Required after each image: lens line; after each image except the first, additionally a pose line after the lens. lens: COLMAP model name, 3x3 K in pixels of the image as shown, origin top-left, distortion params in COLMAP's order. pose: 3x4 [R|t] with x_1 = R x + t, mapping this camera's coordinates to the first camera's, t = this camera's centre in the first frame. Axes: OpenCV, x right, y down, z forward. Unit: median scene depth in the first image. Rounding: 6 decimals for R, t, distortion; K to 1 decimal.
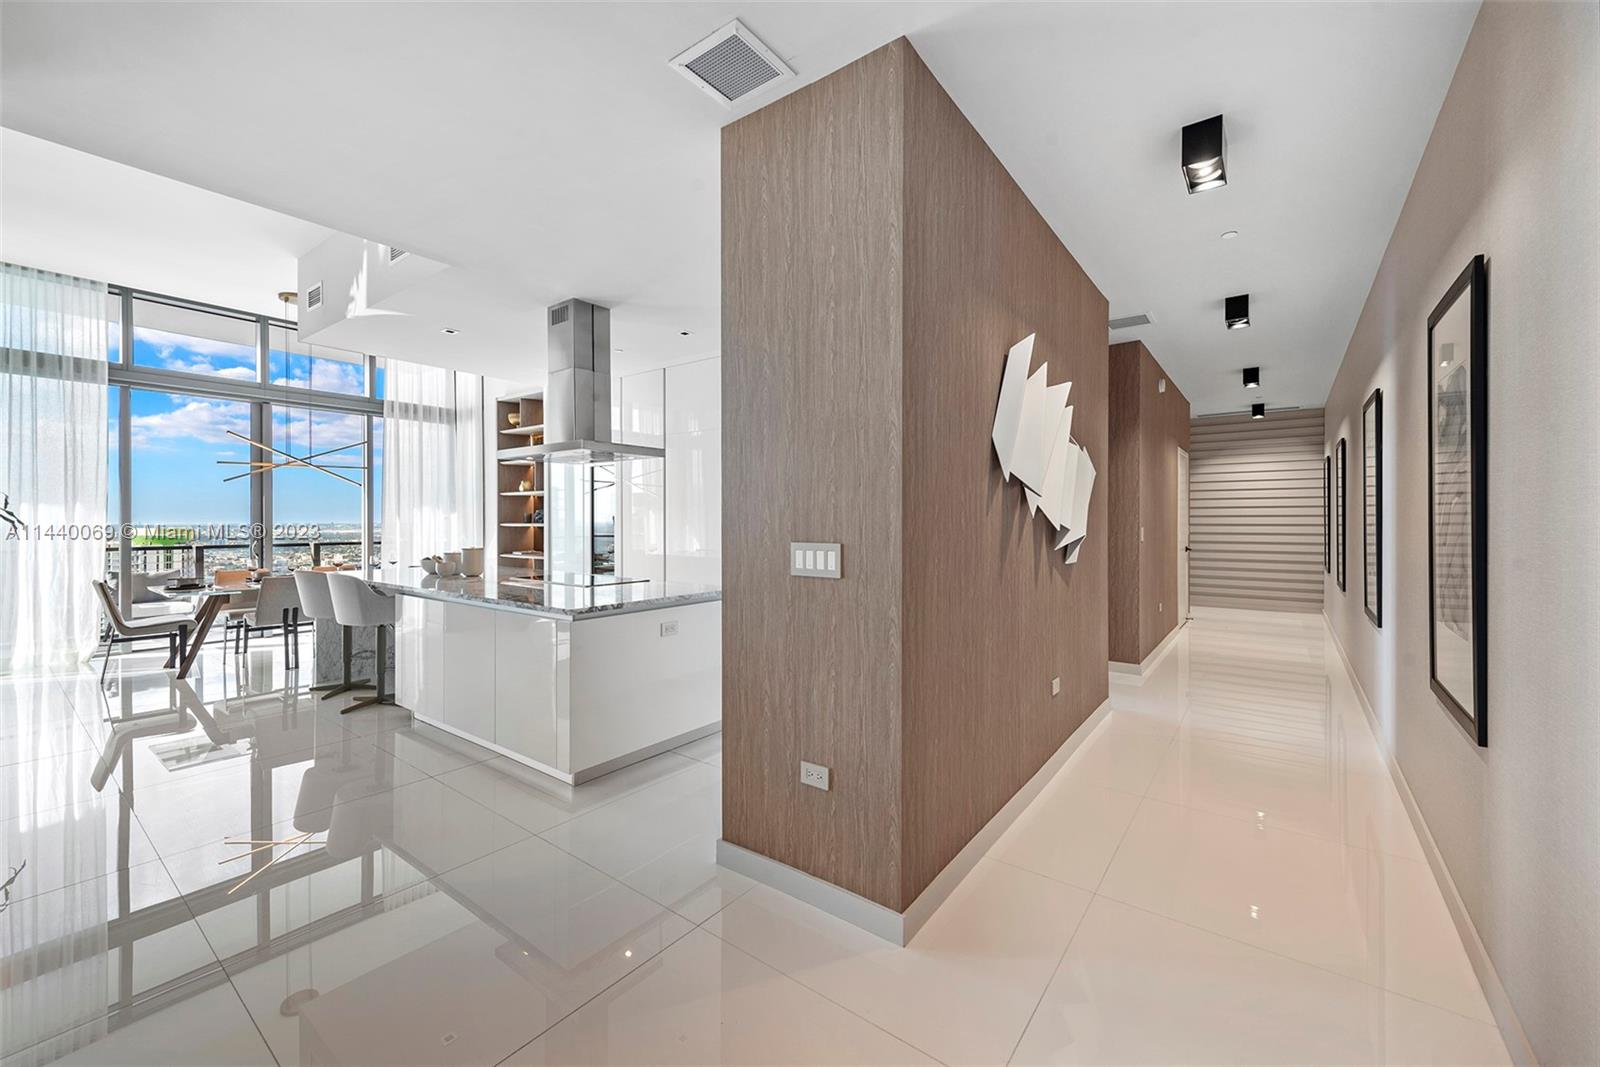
lens RADIAL K [[636.6, 0, 802.7], [0, 636.6, 523.5], [0, 0, 1]] dist [0.007235, -0.001400]
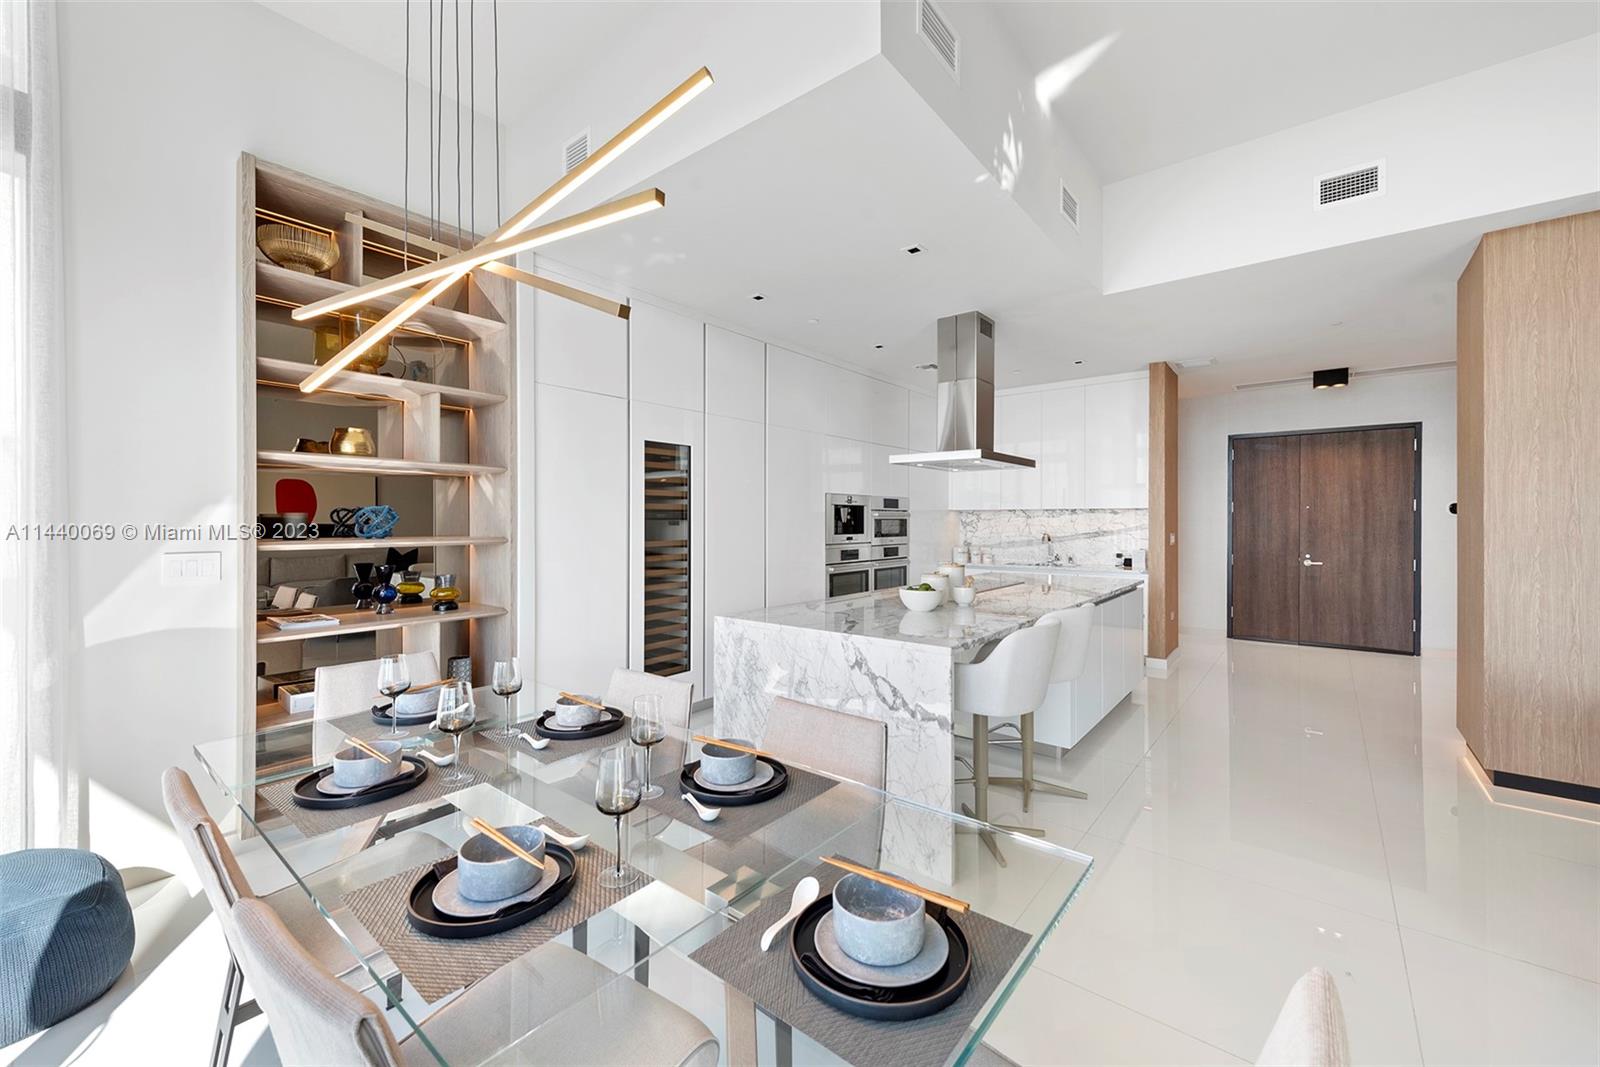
lens RADIAL K [[636.6, 0, 790.1], [0, 636.6, 521.9], [0, 0, 1]] dist [0.007235, -0.001400]
pose [[0.045507, -0.002975, 0.998960, -1.052966], [0.005771, 0.999980, 0.002715, -0.013376], [-0.998947, 0.005642, 0.045523, 0.941951]]
